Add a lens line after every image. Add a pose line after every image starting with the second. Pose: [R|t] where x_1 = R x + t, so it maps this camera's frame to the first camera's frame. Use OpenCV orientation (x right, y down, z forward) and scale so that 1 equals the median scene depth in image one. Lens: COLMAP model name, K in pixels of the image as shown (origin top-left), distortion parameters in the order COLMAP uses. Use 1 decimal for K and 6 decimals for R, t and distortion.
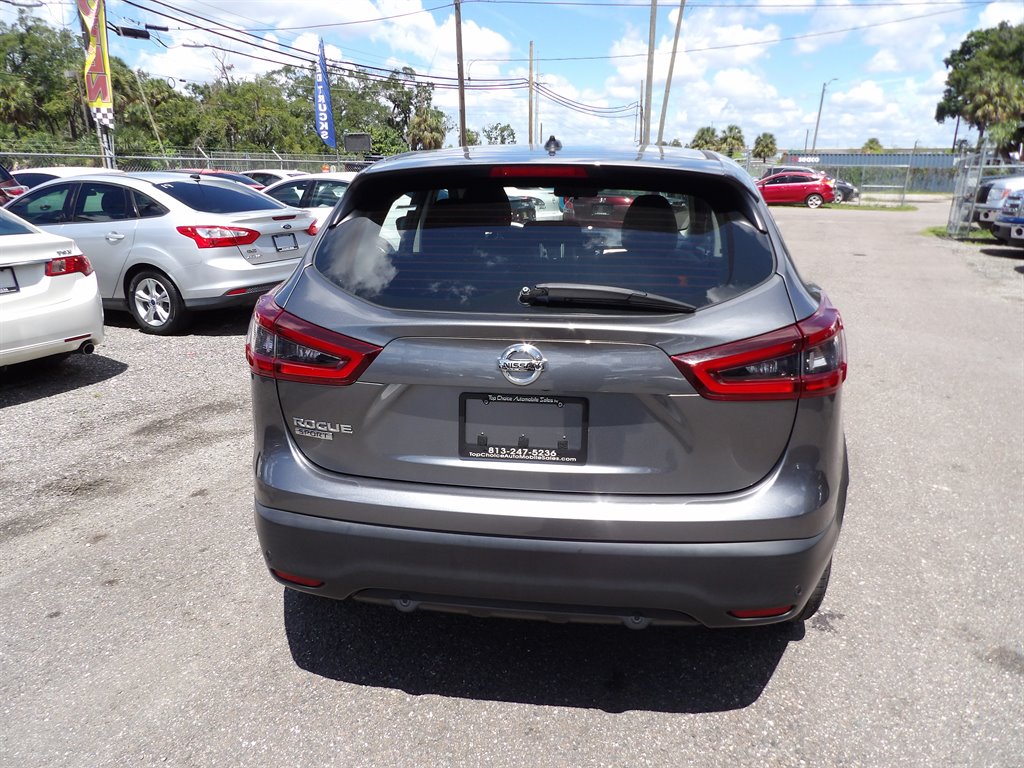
lens RADIAL K [[742.3, 0, 512.0], [0, 742.3, 384.0], [0, 0, 1]] dist [-0.025480, 0.038167]
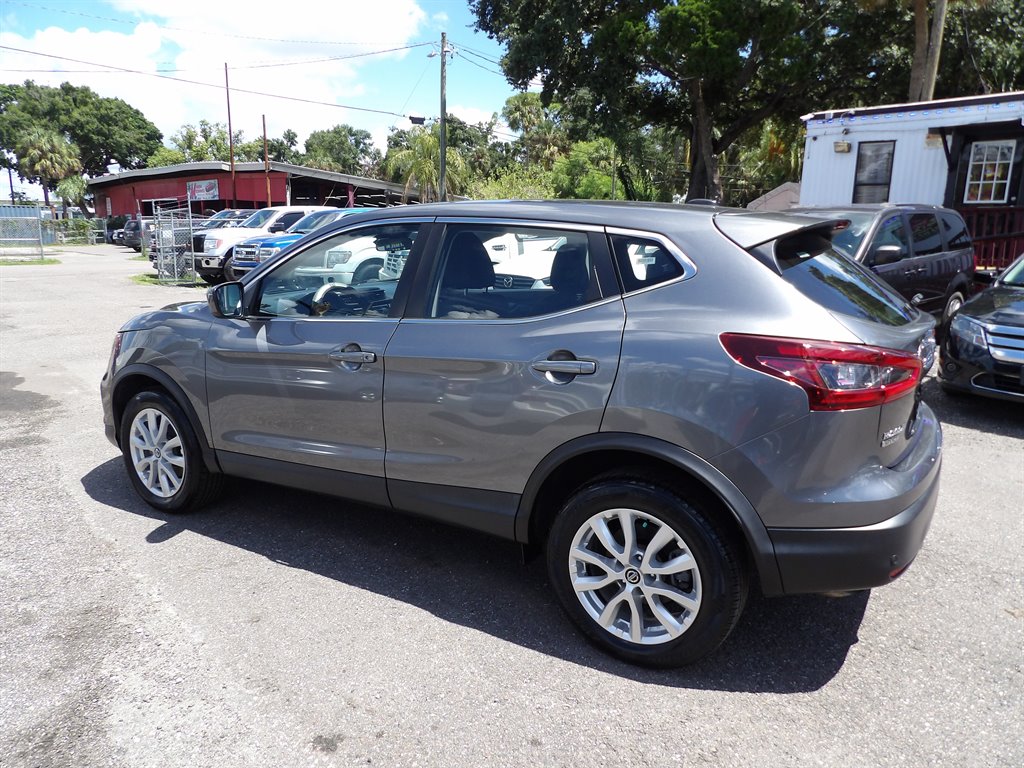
lens RADIAL K [[740.6, 0, 512.0], [0, 740.6, 384.0], [0, 0, 1]] dist [0.005745, 0.005651]
pose [[0.401010, -0.195835, 0.894896, -0.074497], [0.255932, 0.961934, 0.095820, -0.013883], [-0.879596, 0.190608, 0.435866, 0.047351]]
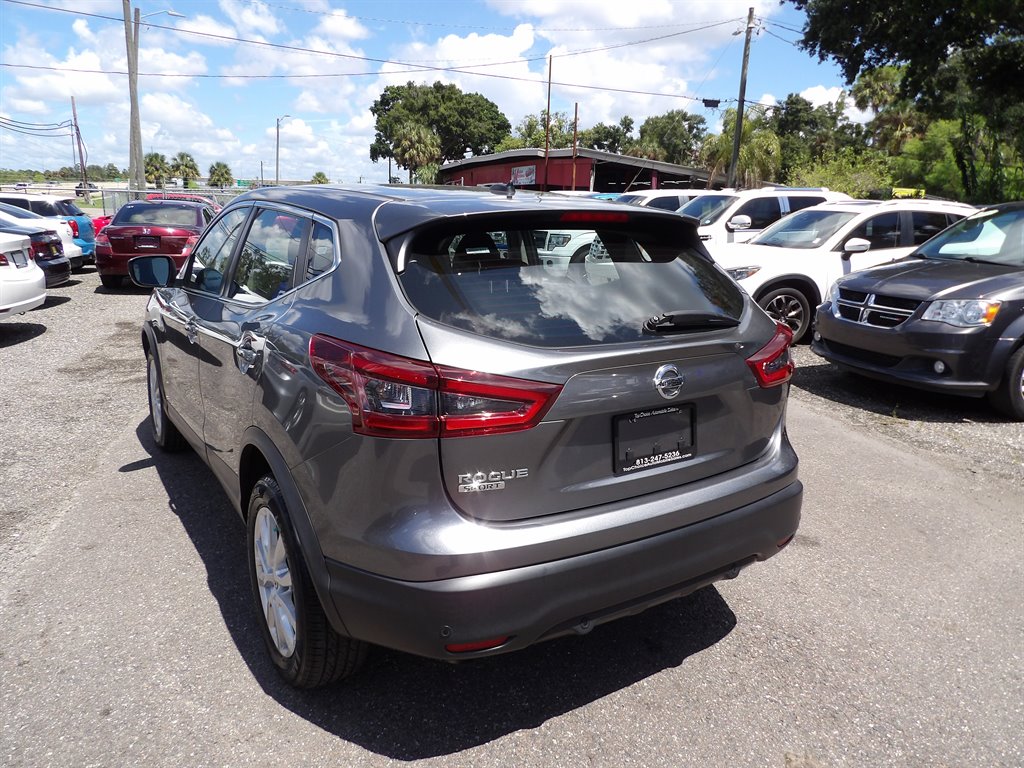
lens RADIAL K [[742.3, 0, 512.0], [0, 742.3, 384.0], [0, 0, 1]] dist [-0.025480, 0.038167]
pose [[0.762134, -0.136778, 0.632806, -0.039305], [0.159935, 0.986911, 0.020695, -0.003708], [-0.627353, 0.085435, 0.774034, 0.010598]]
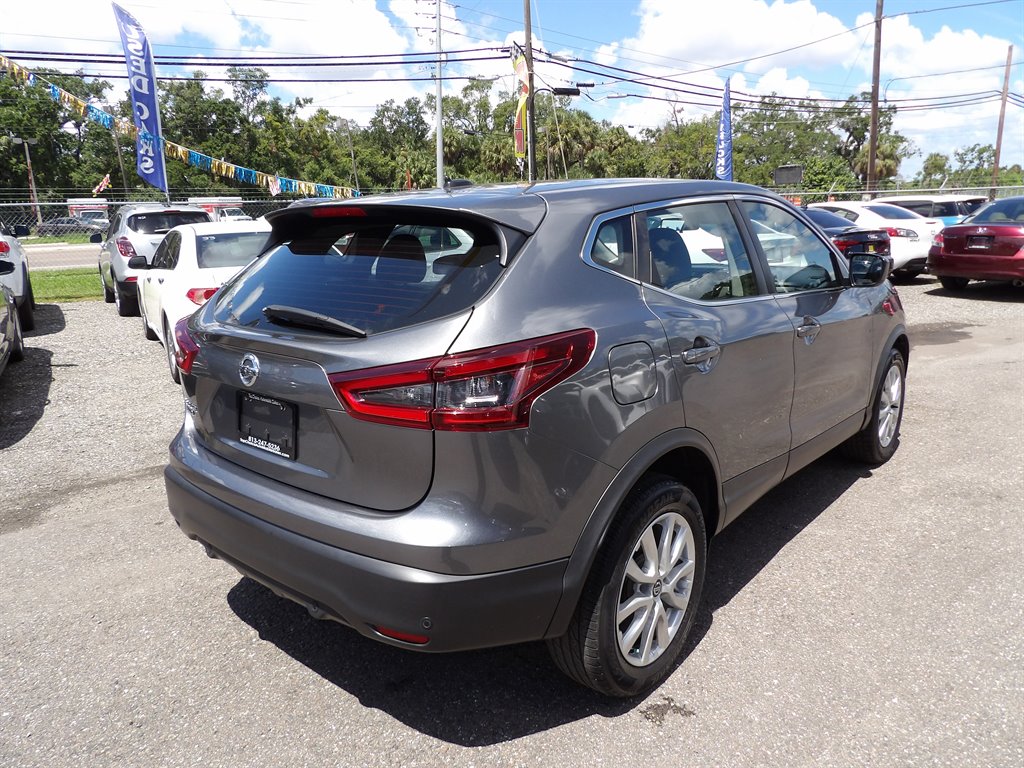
lens RADIAL K [[734.3, 0, 513.5], [0, 734.3, 381.7], [0, 0, 1]] dist [0.002968, 0.003357]
pose [[0.835421, 0.103738, -0.539732, 0.044056], [-0.127553, 0.991808, -0.006803, -0.002302], [0.534605, 0.074528, 0.841810, 0.009236]]
